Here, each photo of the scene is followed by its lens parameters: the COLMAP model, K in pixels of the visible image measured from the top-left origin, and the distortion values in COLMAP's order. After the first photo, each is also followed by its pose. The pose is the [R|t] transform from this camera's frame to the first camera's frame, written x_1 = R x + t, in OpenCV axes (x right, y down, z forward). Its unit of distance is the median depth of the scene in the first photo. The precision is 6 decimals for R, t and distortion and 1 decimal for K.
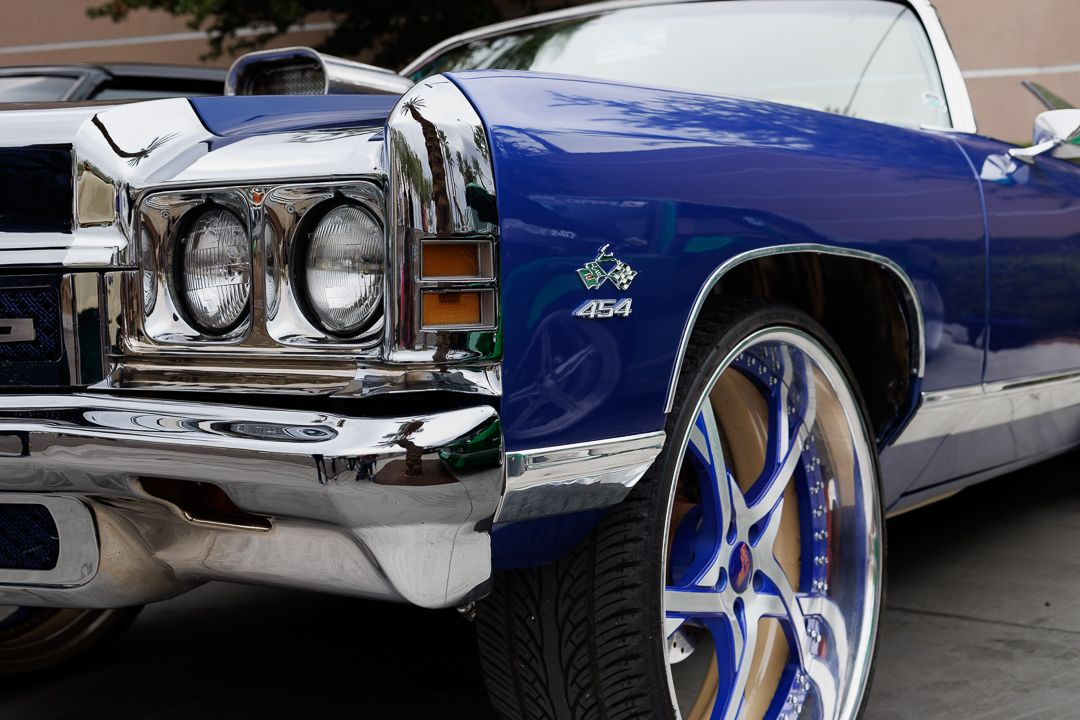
lens RADIAL K [[1561.3, 0, 536.7], [0, 1561.3, 383.6], [0, 0, 1]] dist [-0.021472, 0.110626]
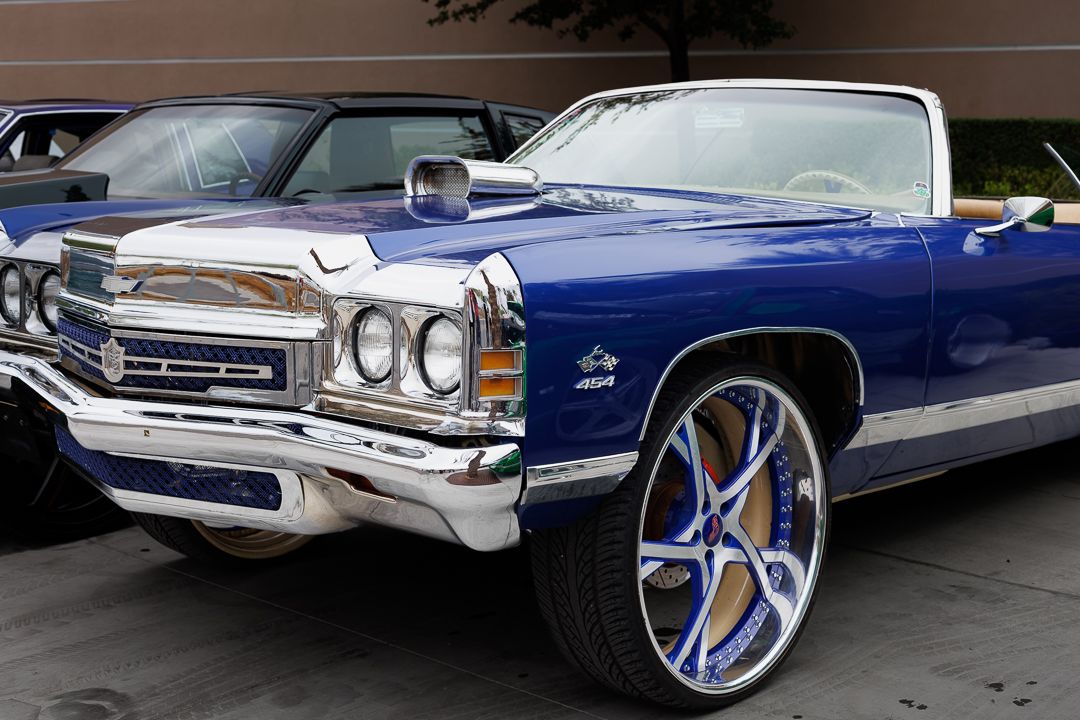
lens RADIAL K [[1561.3, 0, 536.7], [0, 1561.3, 383.6], [0, 0, 1]] dist [-0.021472, 0.110626]
pose [[0.987905, 0.054364, -0.145216, 0.200081], [-0.044284, 0.996438, 0.071764, -0.146510], [0.148600, -0.064465, 0.986794, -0.605389]]
